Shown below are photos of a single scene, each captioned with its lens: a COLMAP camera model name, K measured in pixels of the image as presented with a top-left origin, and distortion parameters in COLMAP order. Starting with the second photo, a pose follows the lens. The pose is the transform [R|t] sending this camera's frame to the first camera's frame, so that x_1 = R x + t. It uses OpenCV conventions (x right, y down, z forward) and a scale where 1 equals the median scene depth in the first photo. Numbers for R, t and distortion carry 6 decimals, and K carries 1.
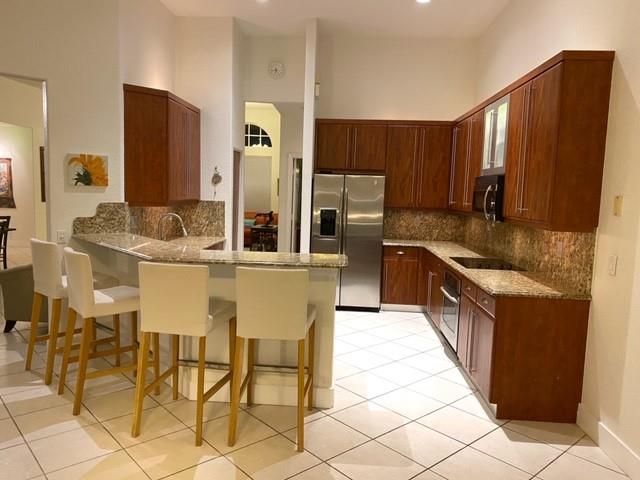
lens RADIAL K [[492.6, 0, 320.0], [0, 492.6, 240.0], [0, 0, 1]] dist [0.032981, -0.007960]
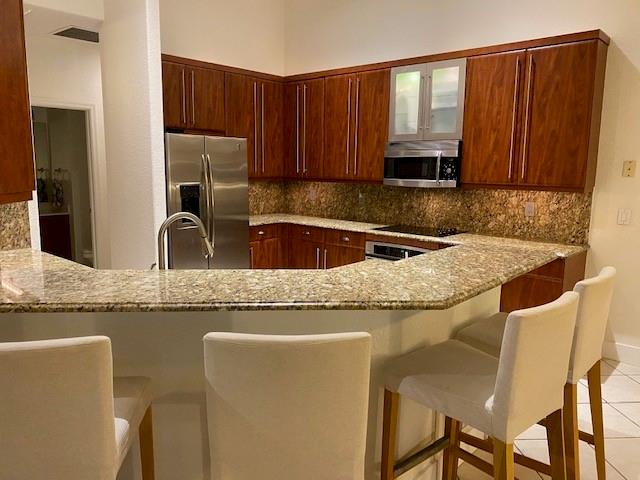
lens RADIAL K [[492.6, 0, 320.0], [0, 492.6, 240.0], [0, 0, 1]] dist [0.032981, -0.007960]
pose [[0.622467, -0.142658, 0.769534, -0.420768], [0.085828, 0.989760, 0.114058, -0.048810], [-0.777925, -0.004950, 0.628337, 0.406631]]
